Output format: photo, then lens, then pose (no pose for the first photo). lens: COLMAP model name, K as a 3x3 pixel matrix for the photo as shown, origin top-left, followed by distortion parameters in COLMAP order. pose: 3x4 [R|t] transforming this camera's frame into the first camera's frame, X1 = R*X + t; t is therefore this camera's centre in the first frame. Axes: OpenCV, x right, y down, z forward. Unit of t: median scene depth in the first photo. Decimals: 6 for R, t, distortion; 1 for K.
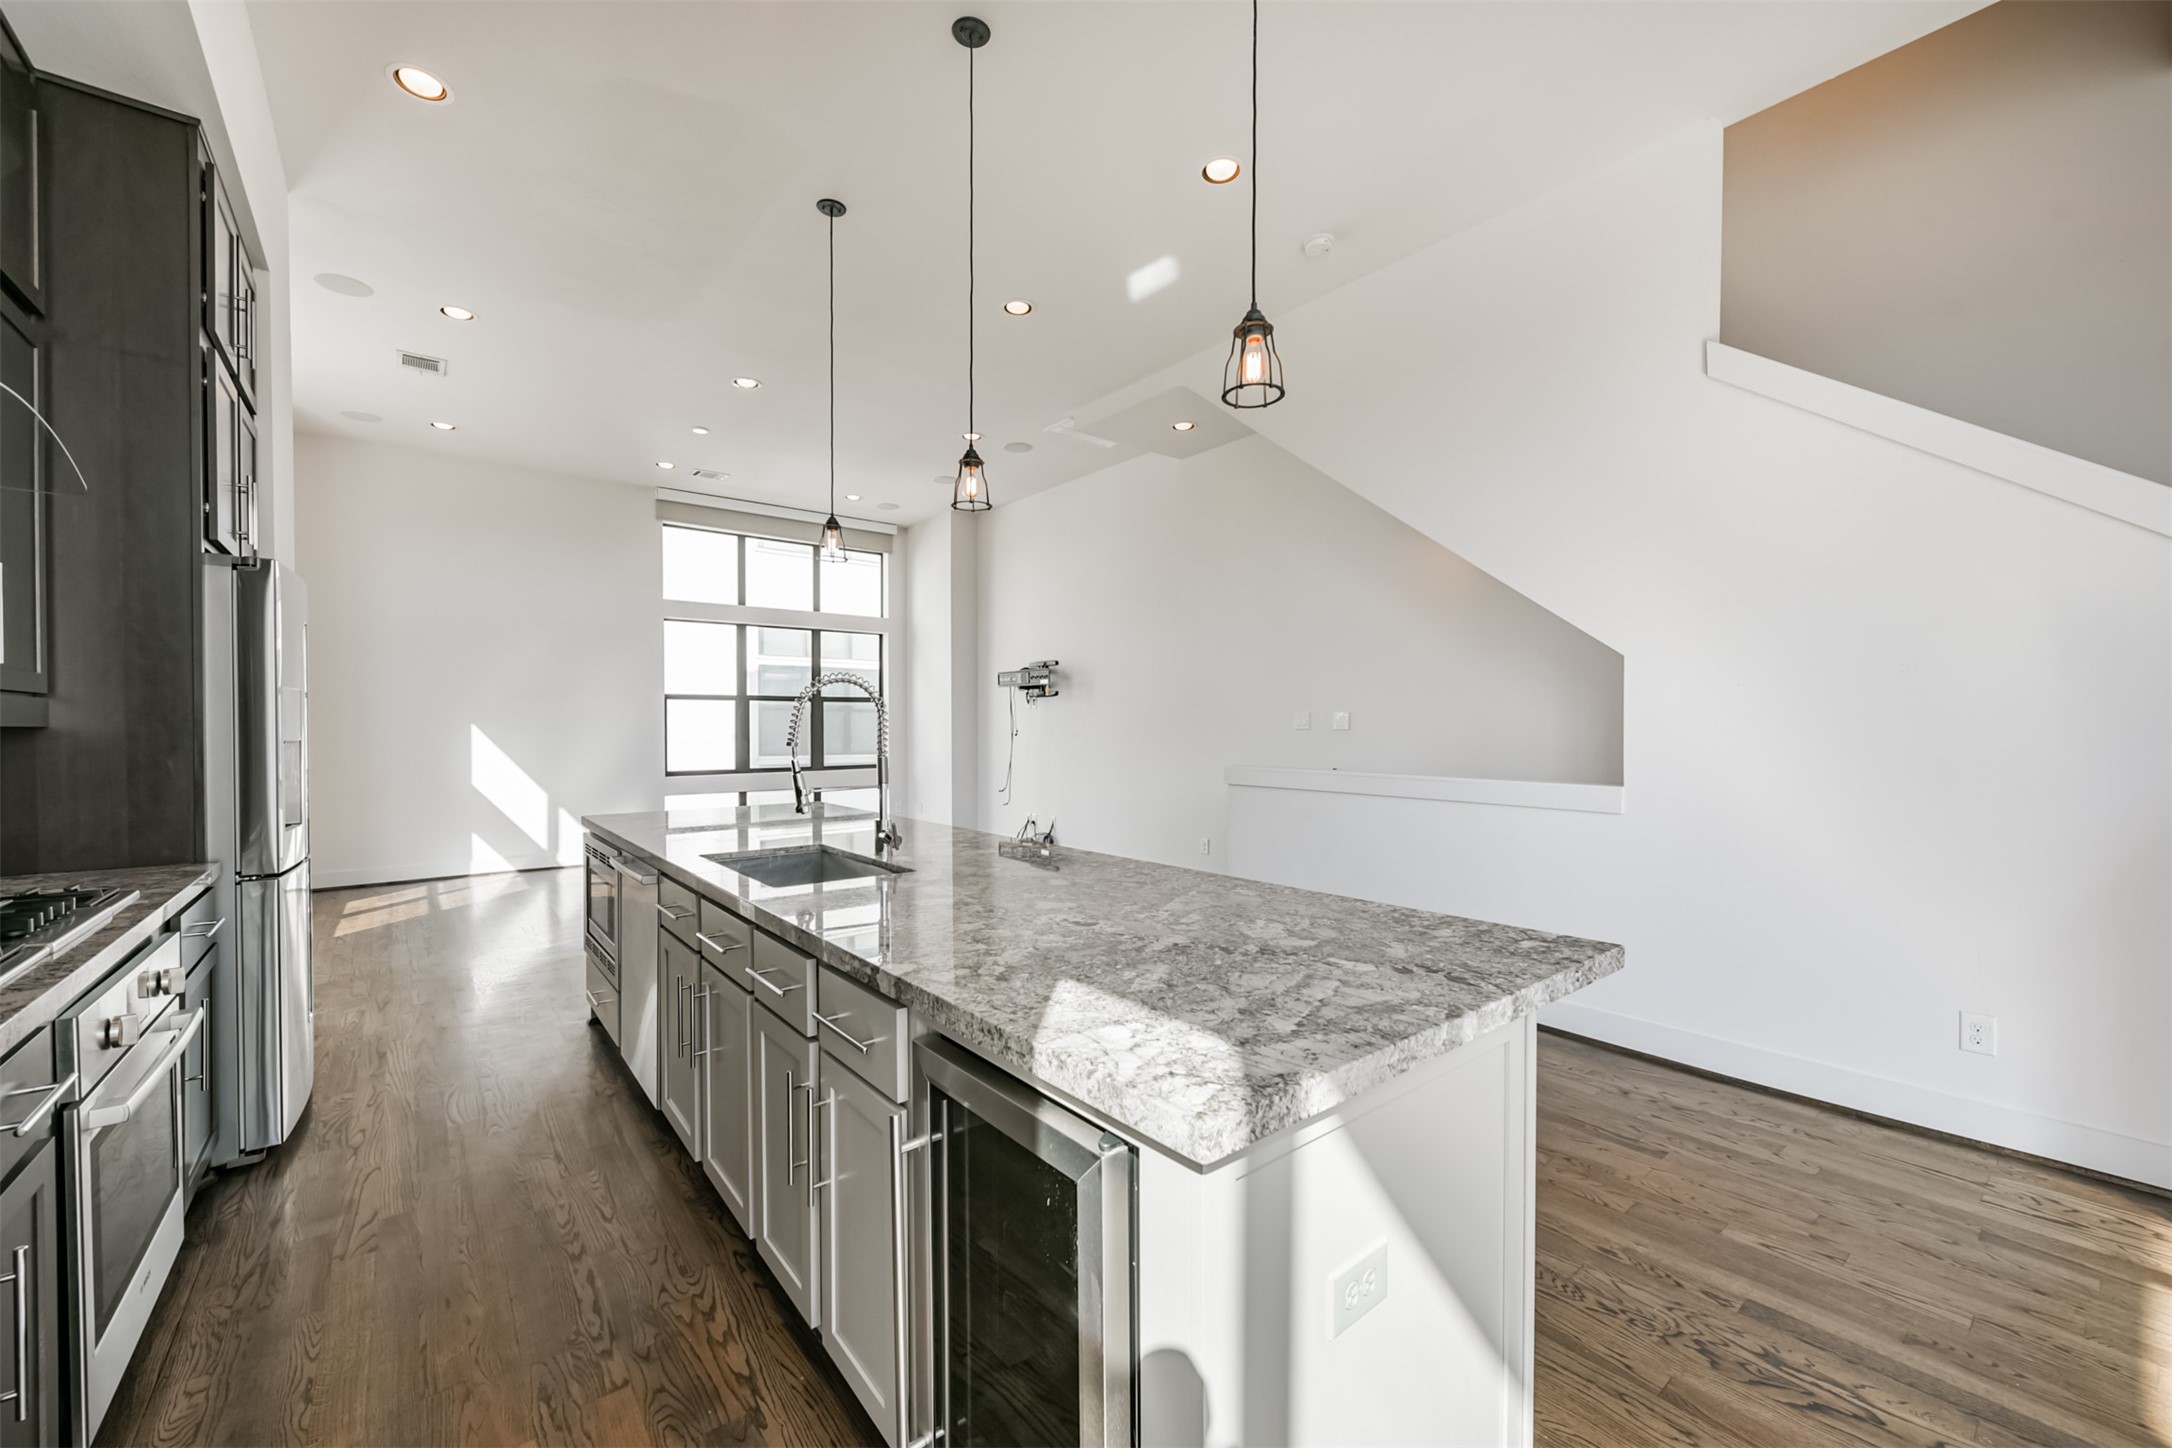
lens RADIAL K [[848.5, 0, 1082.8], [0, 848.5, 738.4], [0, 0, 1]] dist [-0.002643, 0.000123]
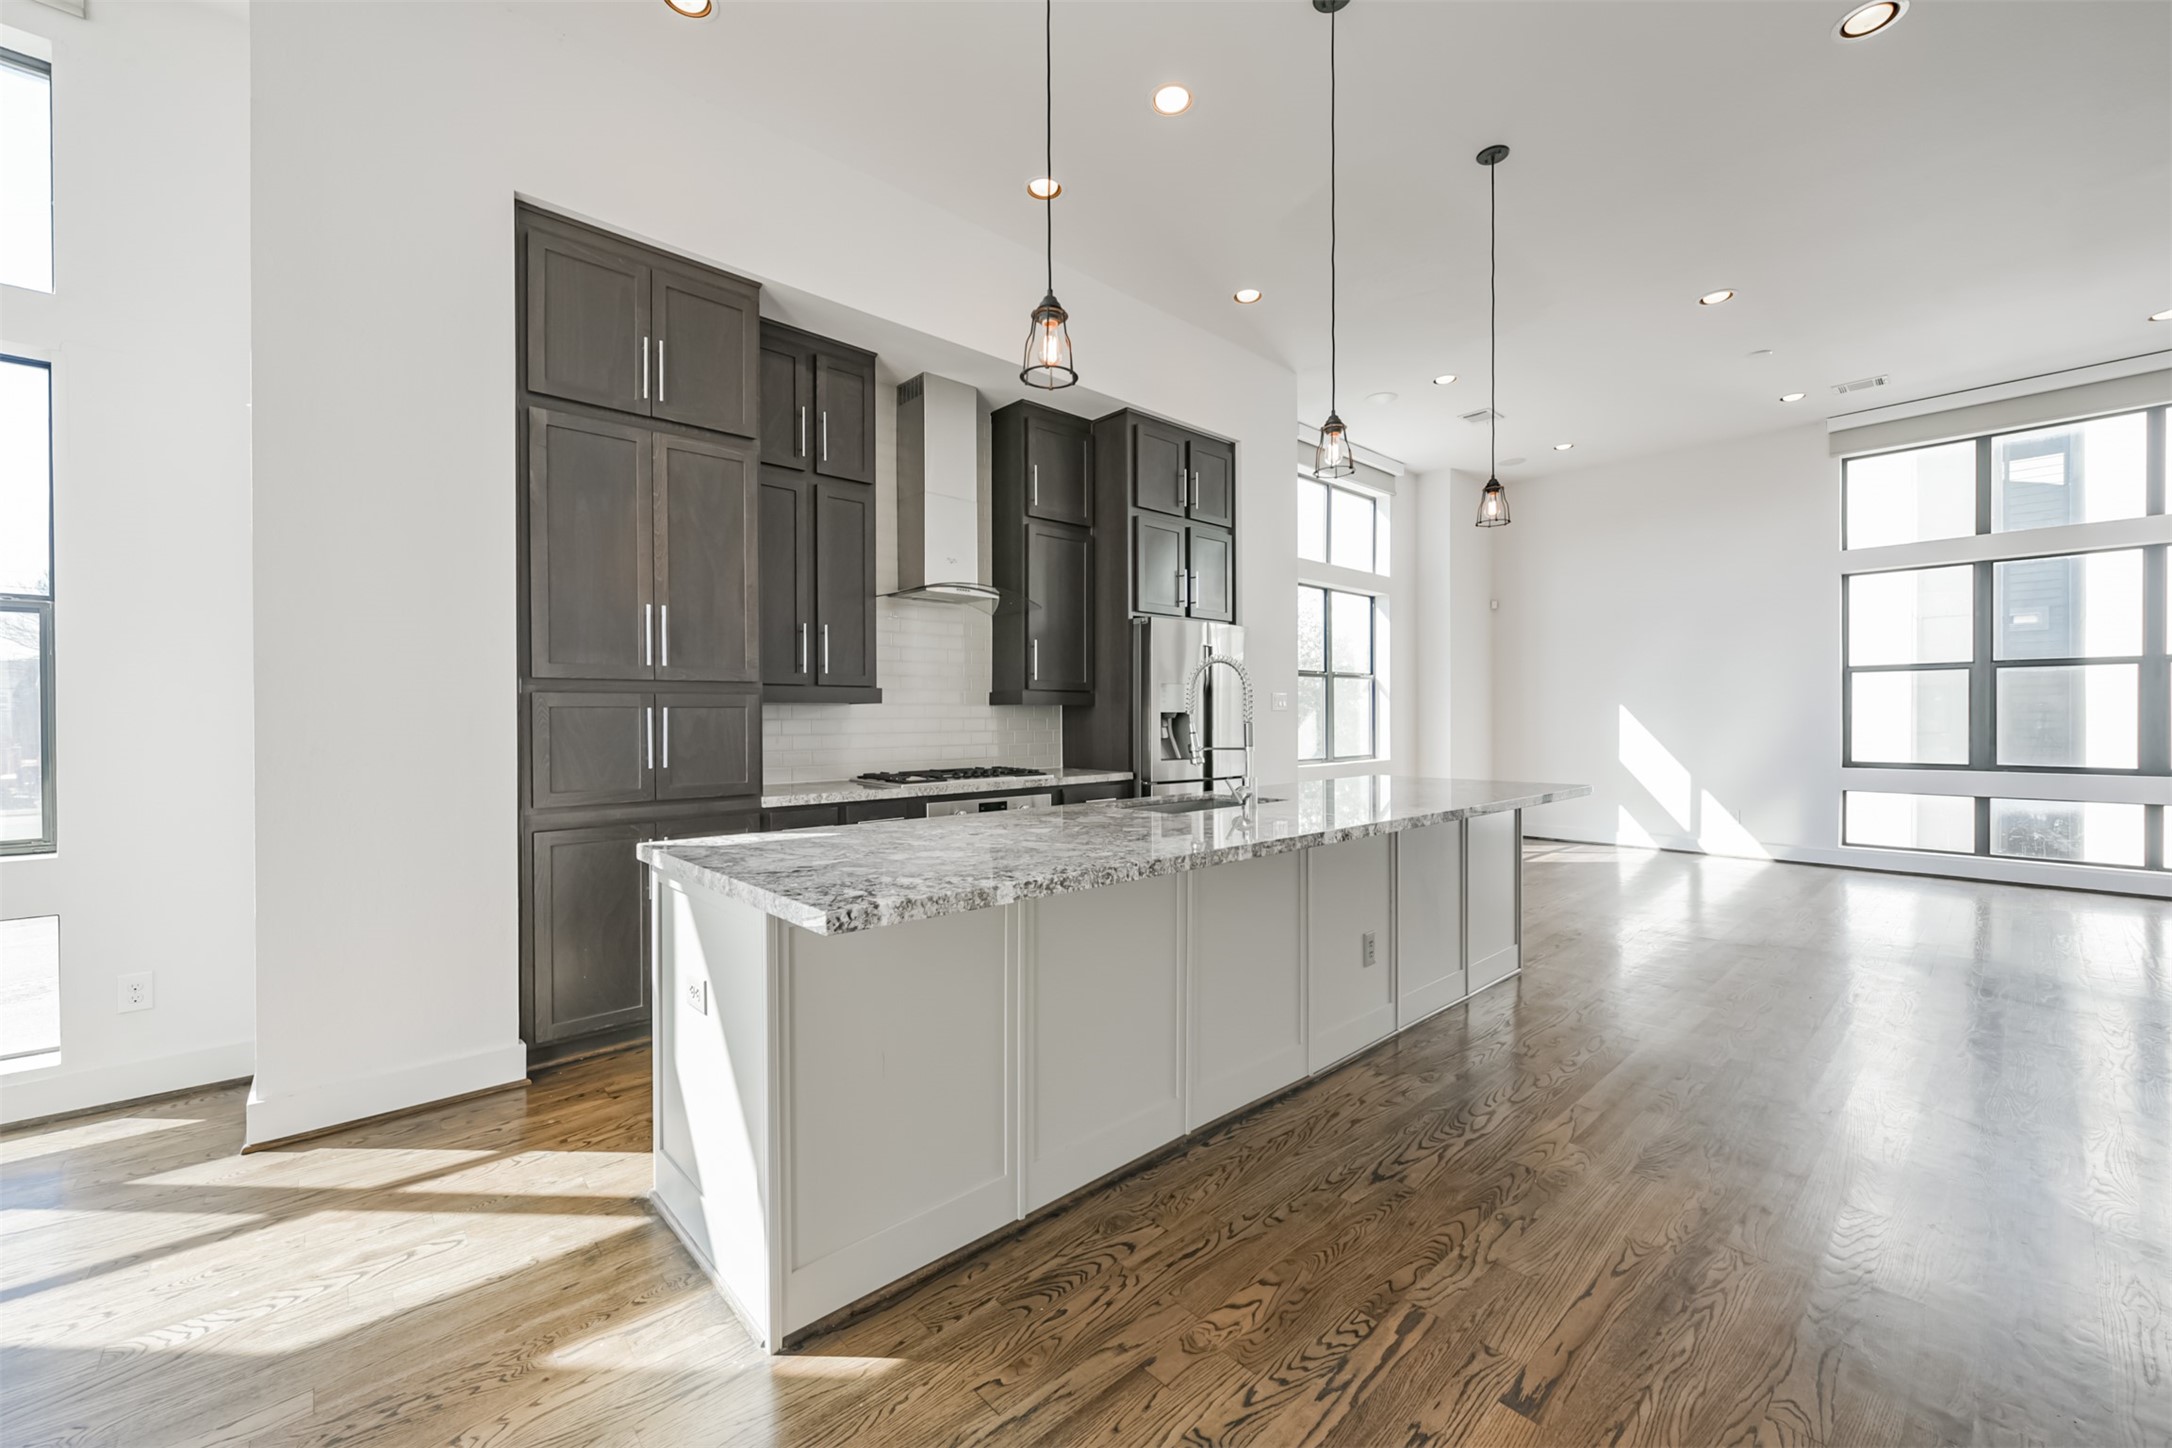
lens RADIAL K [[848.5, 0, 1082.9], [0, 848.5, 722.4], [0, 0, 1]] dist [-0.002643, 0.000123]
pose [[0.071649, 0.007188, -0.997404, 0.688954], [-0.011012, 0.999919, 0.006415, 0.012349], [0.997369, 0.010524, 0.071722, 0.525927]]
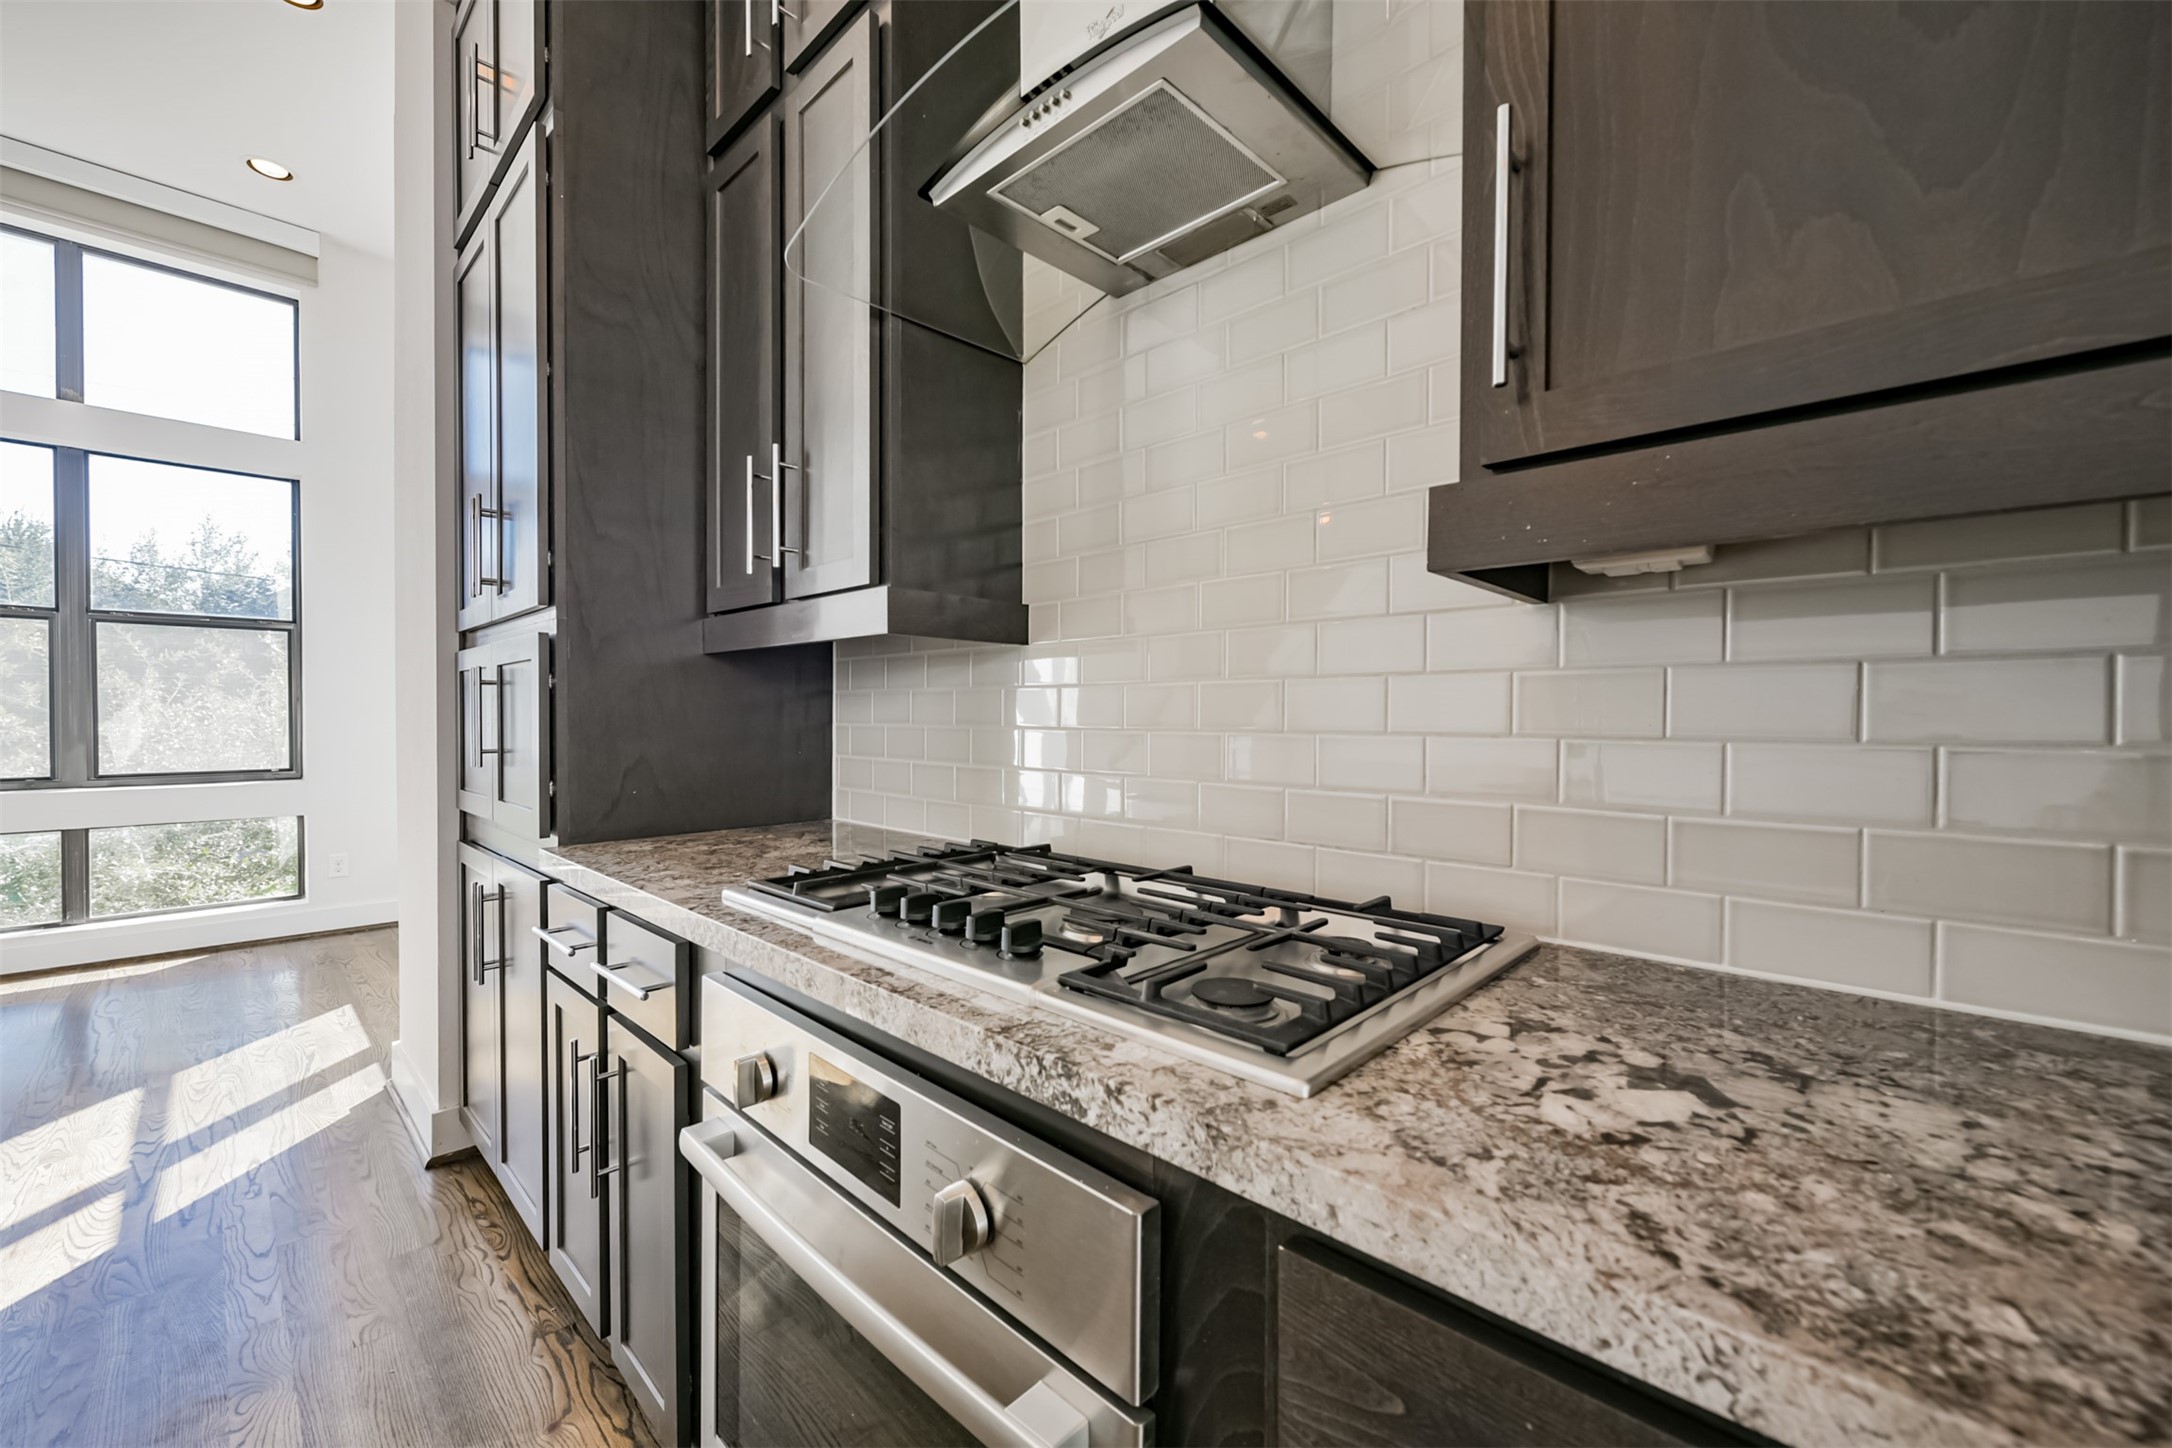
lens RADIAL K [[848.5, 0, 1084.6], [0, 848.5, 719.4], [0, 0, 1]] dist [-0.002643, 0.000123]
pose [[-0.990877, 0.003132, -0.134730, -0.574550], [-0.000504, 0.999637, 0.026943, 0.025131], [0.134766, 0.026765, -0.990516, 0.733949]]
